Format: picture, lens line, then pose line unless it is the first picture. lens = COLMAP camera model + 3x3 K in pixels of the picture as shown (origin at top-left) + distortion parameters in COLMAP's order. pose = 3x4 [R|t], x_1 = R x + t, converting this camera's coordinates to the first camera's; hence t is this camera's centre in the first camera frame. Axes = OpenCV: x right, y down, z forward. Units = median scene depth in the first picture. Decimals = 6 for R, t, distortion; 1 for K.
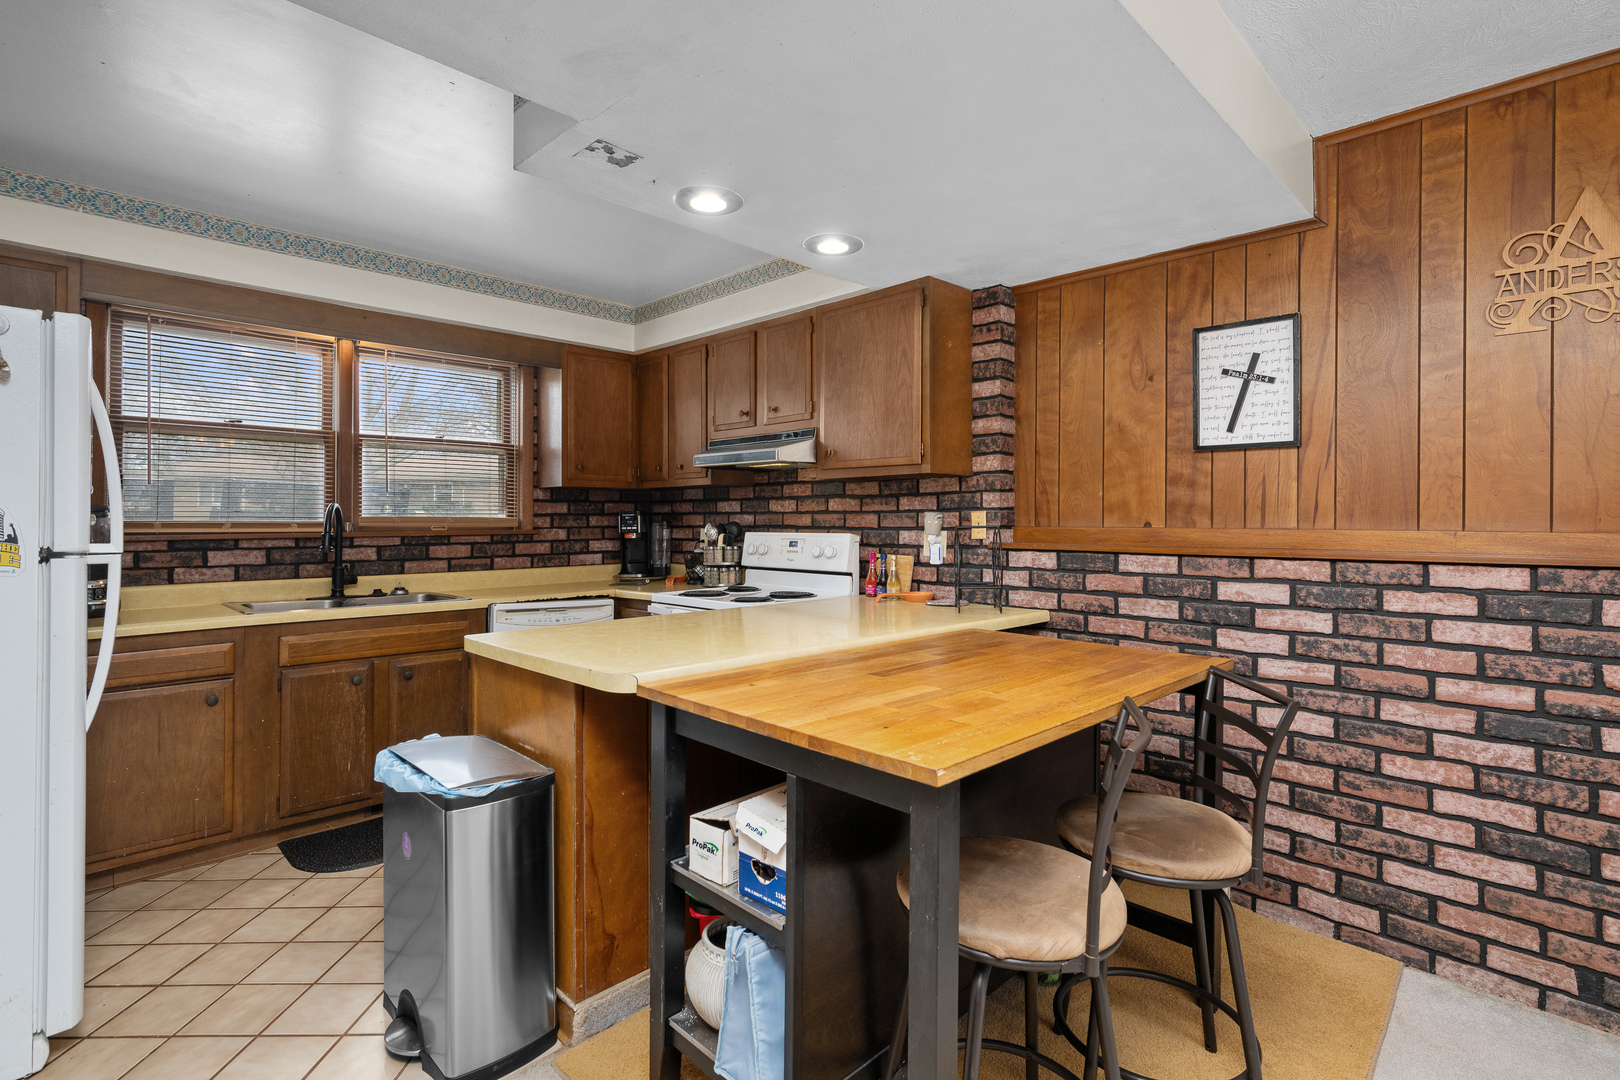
lens RADIAL K [[766.7, 0, 815.2], [0, 766.7, 515.6], [0, 0, 1]] dist [-0.000258, 0.000139]
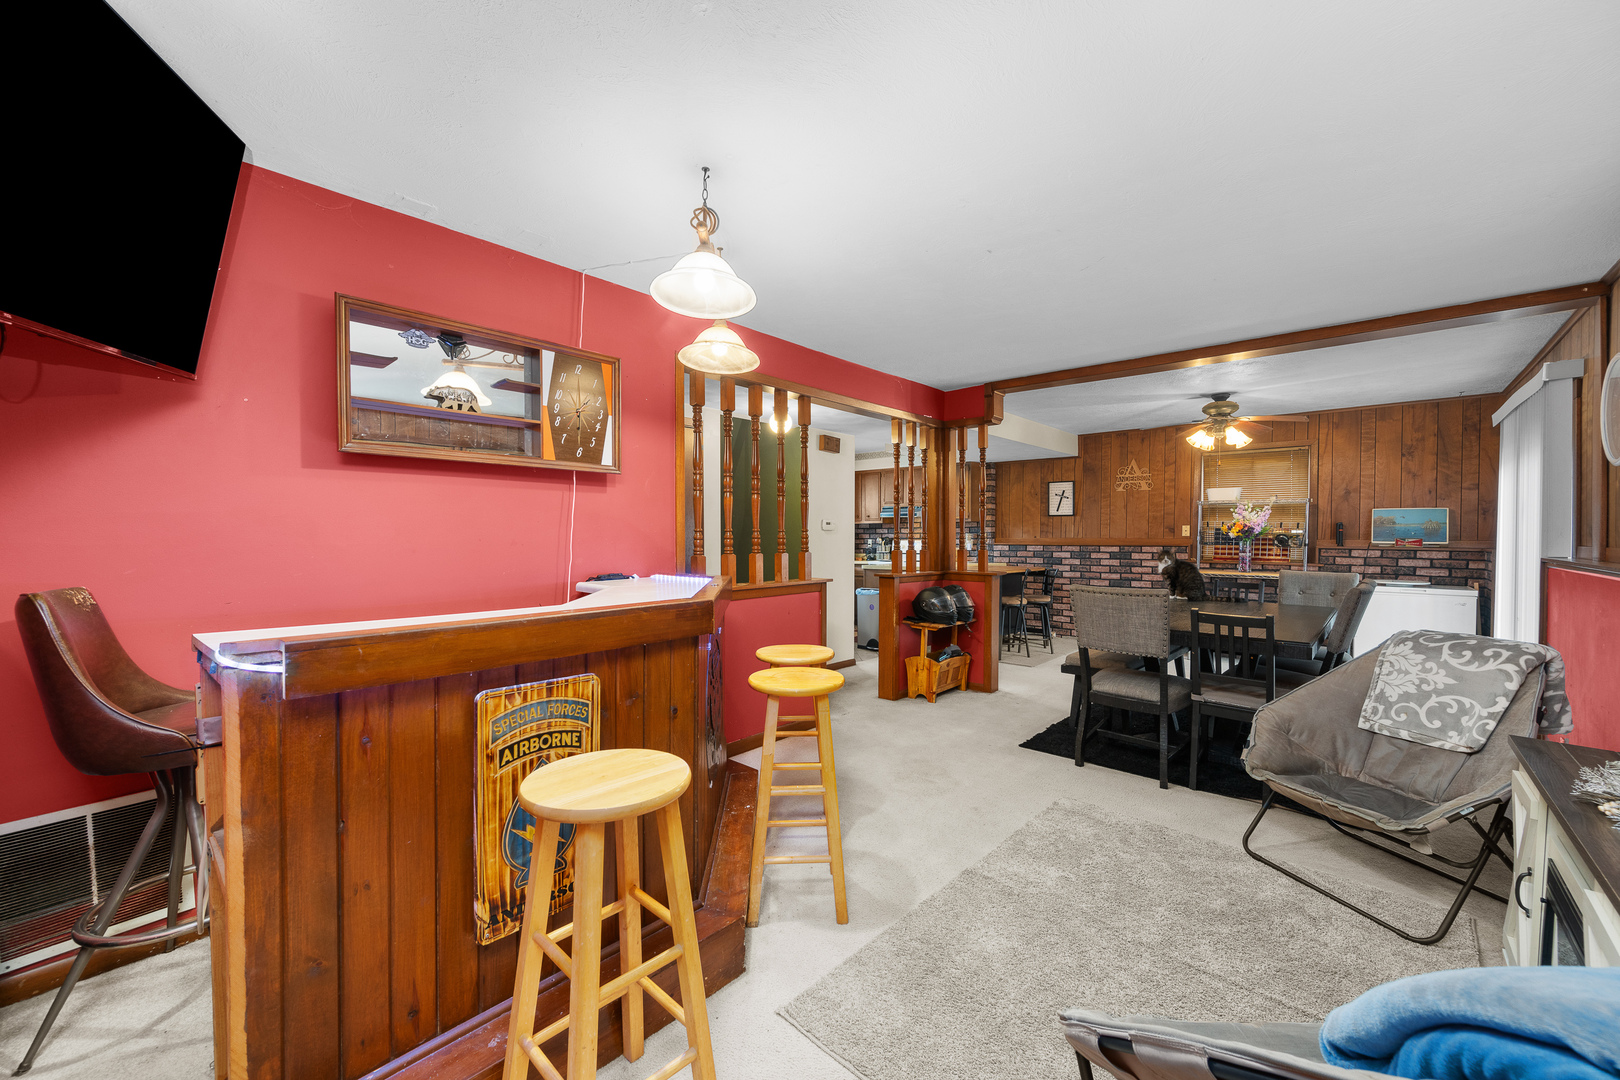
lens RADIAL K [[633.3, 0, 811.3], [0, 633.3, 546.3], [0, 0, 1]] dist [-0.000922, -0.000241]
pose [[0.998988, 0.000472, 0.044974, -0.583976], [-0.001334, 0.999816, 0.019148, 0.000206], [-0.044957, -0.019189, 0.998805, -1.501211]]
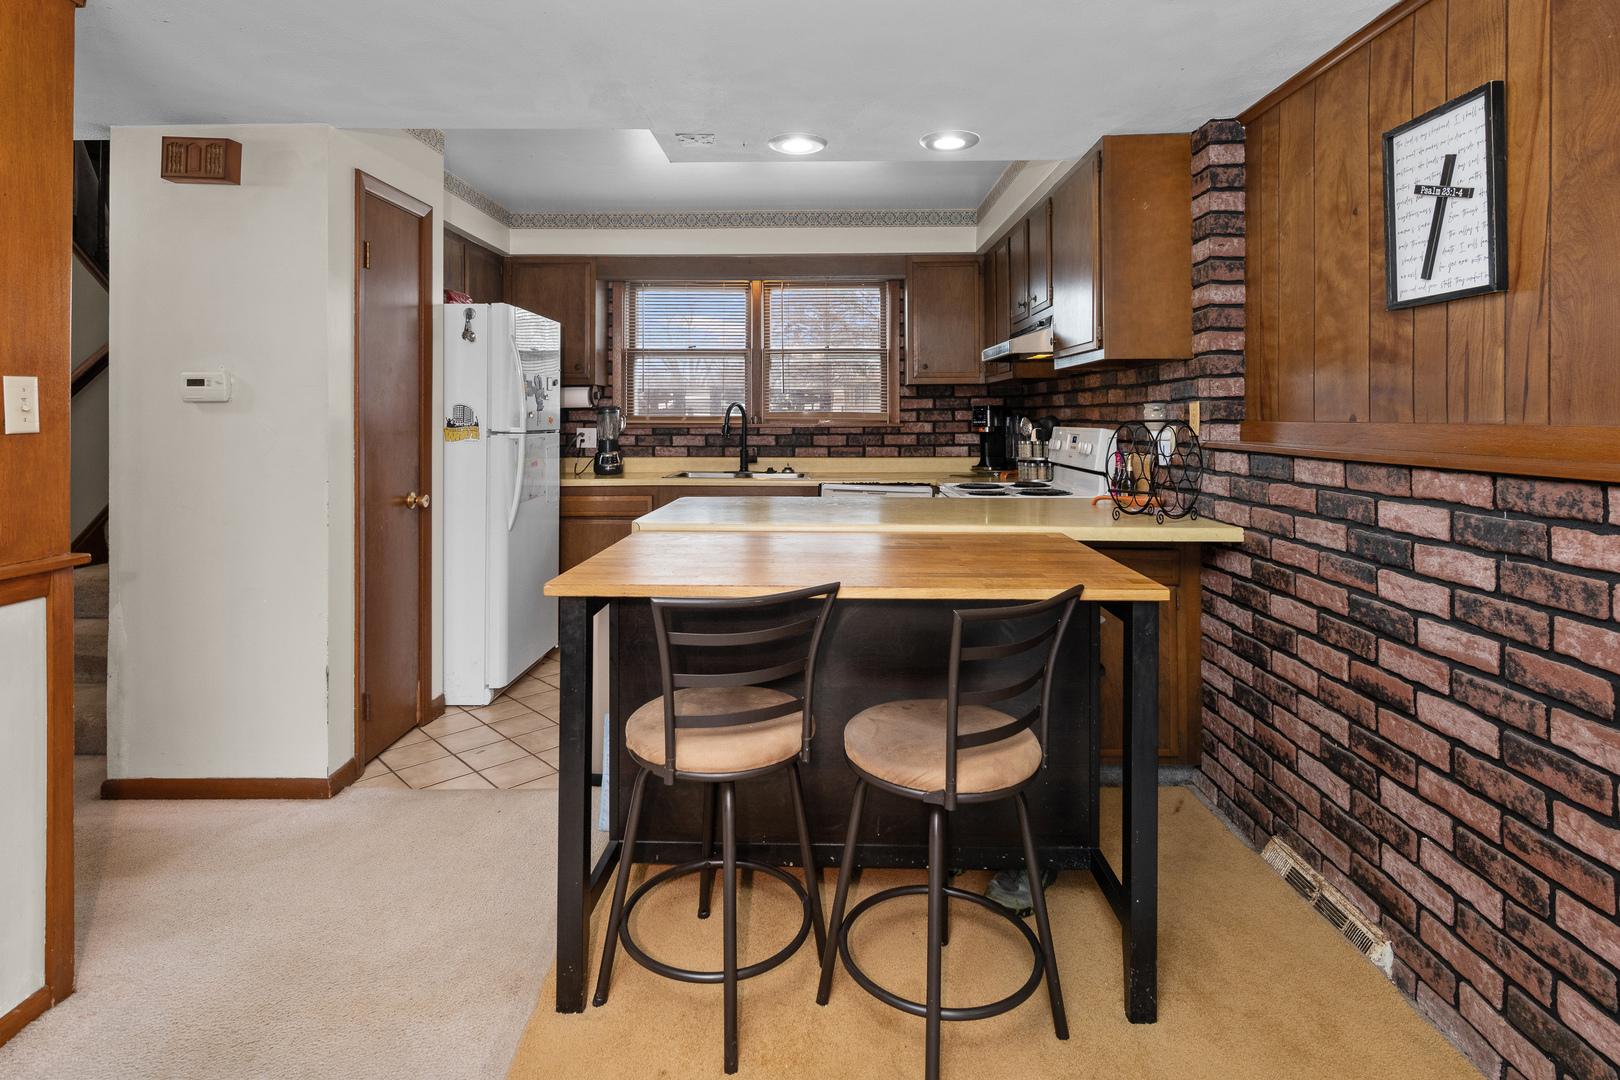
lens RADIAL K [[821.3, 0, 814.6], [0, 821.3, 411.0], [0, 0, 1]] dist [0.000822, 0.000392]
pose [[0.693355, -0.005862, -0.720572, 0.532023], [0.005568, 0.999981, -0.002778, 0.003924], [0.720575, -0.002086, 0.693374, 0.094024]]
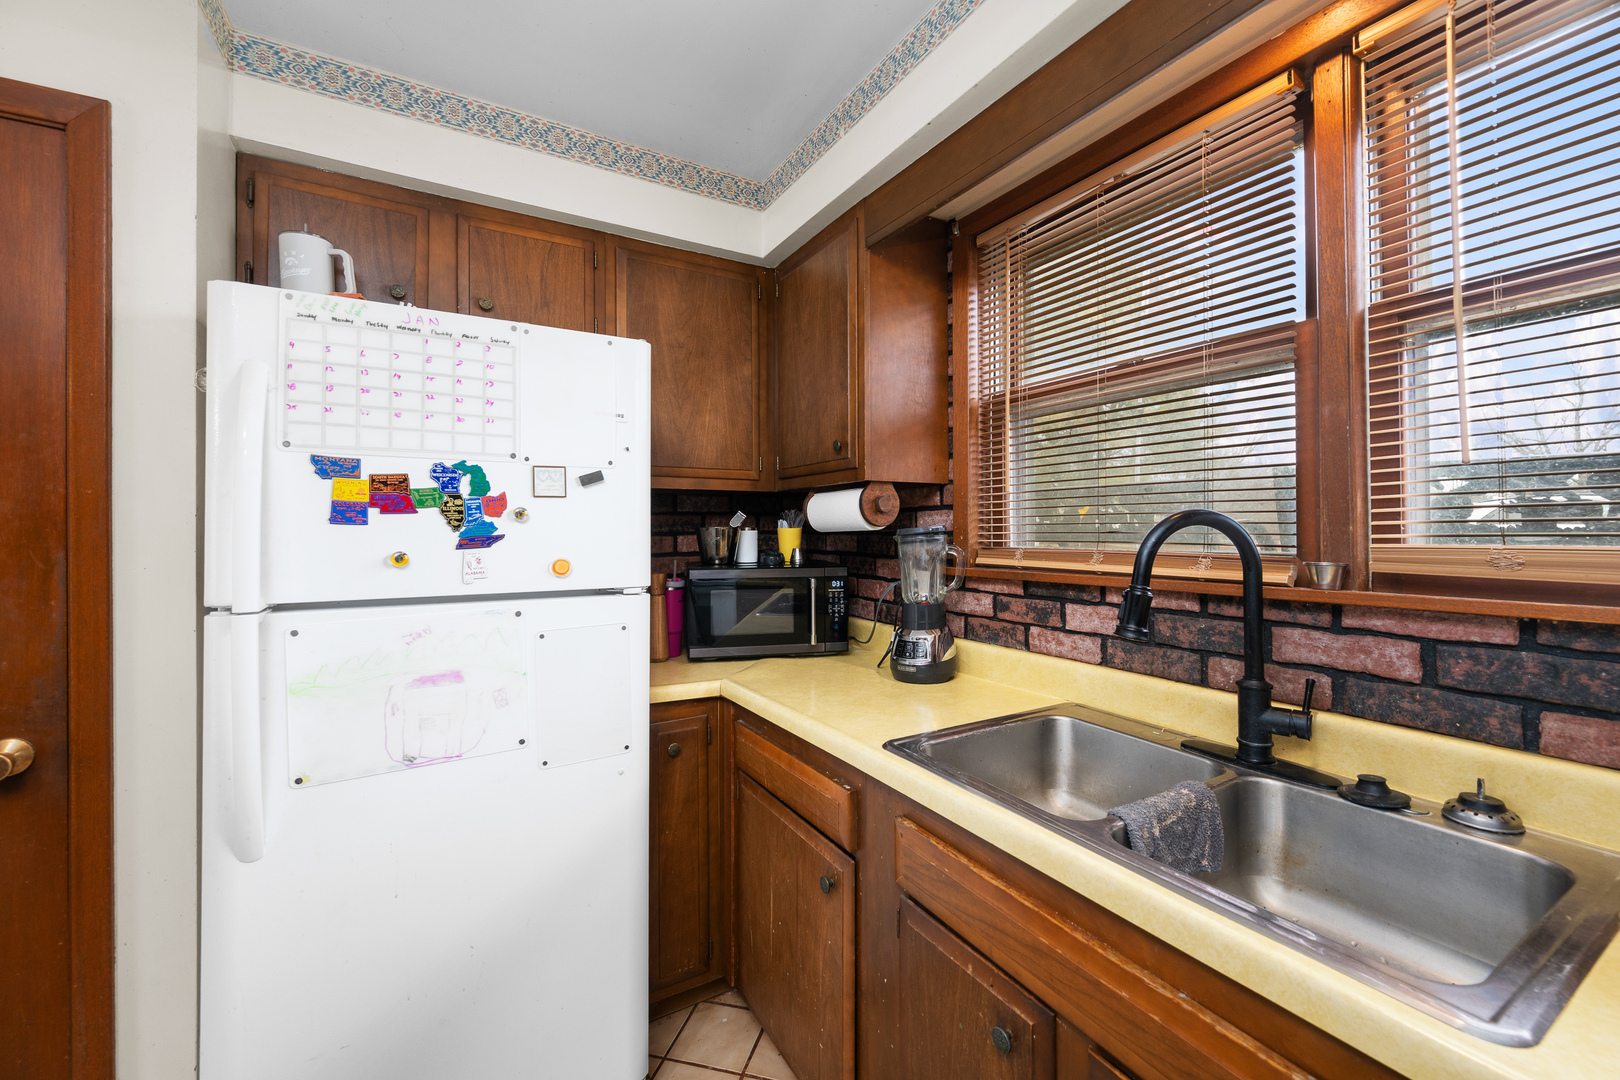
lens RADIAL K [[649.9, 0, 814.1], [0, 649.9, 526.0], [0, 0, 1]] dist [-0.001297, -0.000146]
pose [[-0.247972, -0.006094, -0.968748, -0.277124], [0.009353, 0.999919, -0.008684, -0.007907], [0.968722, -0.011214, -0.247895, 0.920237]]
